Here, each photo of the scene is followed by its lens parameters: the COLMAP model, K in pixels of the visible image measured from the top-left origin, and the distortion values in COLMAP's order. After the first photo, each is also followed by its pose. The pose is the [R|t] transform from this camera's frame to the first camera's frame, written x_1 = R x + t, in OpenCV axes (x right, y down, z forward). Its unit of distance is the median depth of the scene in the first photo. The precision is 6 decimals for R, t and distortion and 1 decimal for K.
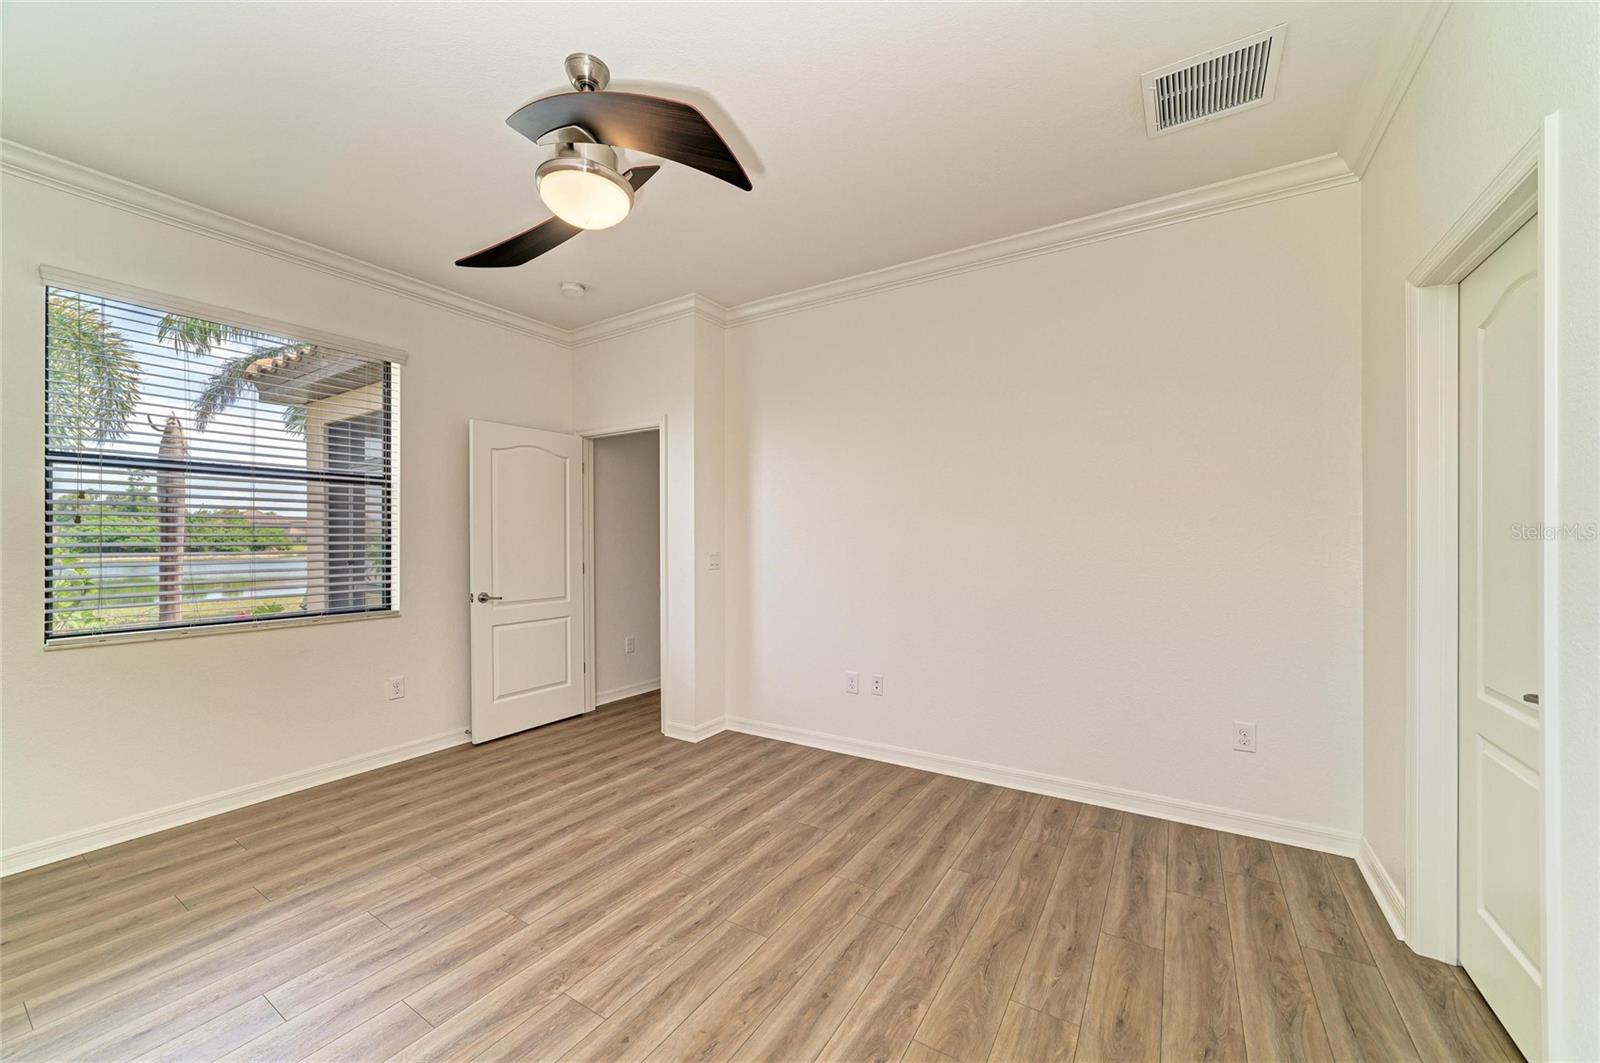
lens RADIAL K [[602.7, 0, 815.7], [0, 602.7, 540.6], [0, 0, 1]] dist [-0.011421, 0.000118]
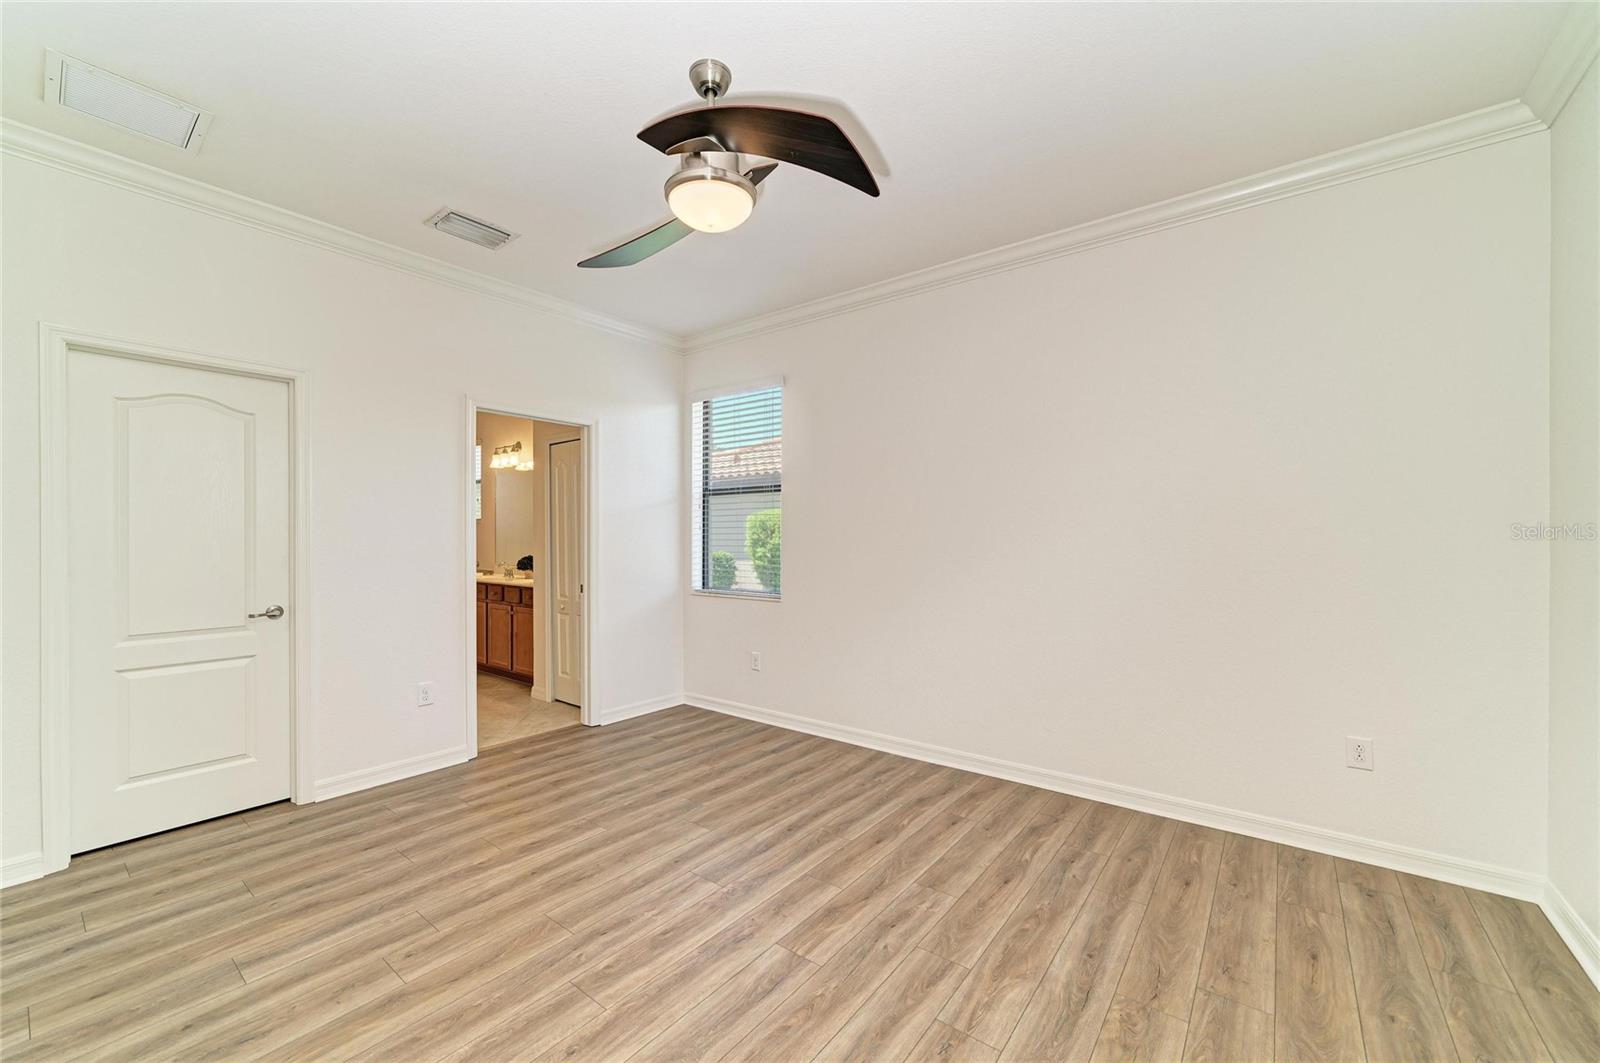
lens RADIAL K [[617.1, 0, 807.9], [0, 617.1, 536.1], [0, 0, 1]] dist [-0.020890, 0.008121]
pose [[-0.995078, 0.006190, 0.098906, -0.562492], [0.005721, 0.999971, -0.005027, 0.003881], [-0.098934, -0.004436, -0.995084, 1.752230]]
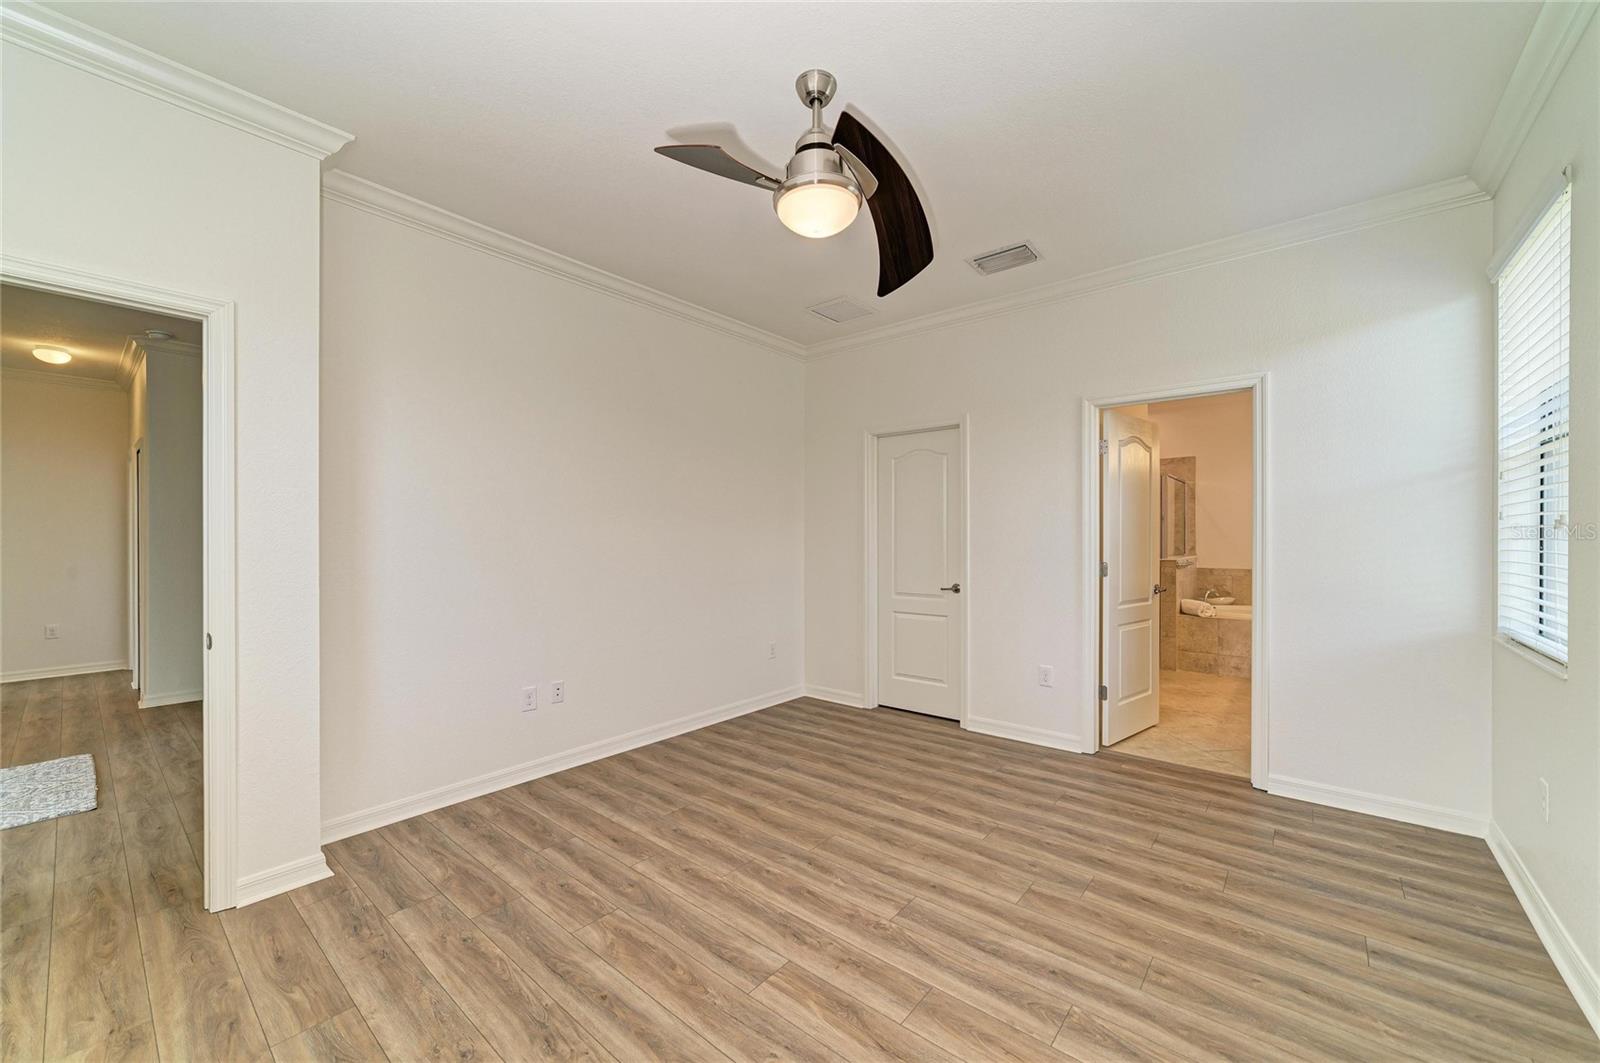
lens RADIAL K [[617.1, 0, 807.9], [0, 617.1, 536.1], [0, 0, 1]] dist [-0.020890, 0.008121]
pose [[0.128873, 0.007960, 0.991629, -1.249227], [0.000586, 0.999967, -0.008103, 0.007709], [-0.991661, 0.001625, 0.128864, 0.762471]]
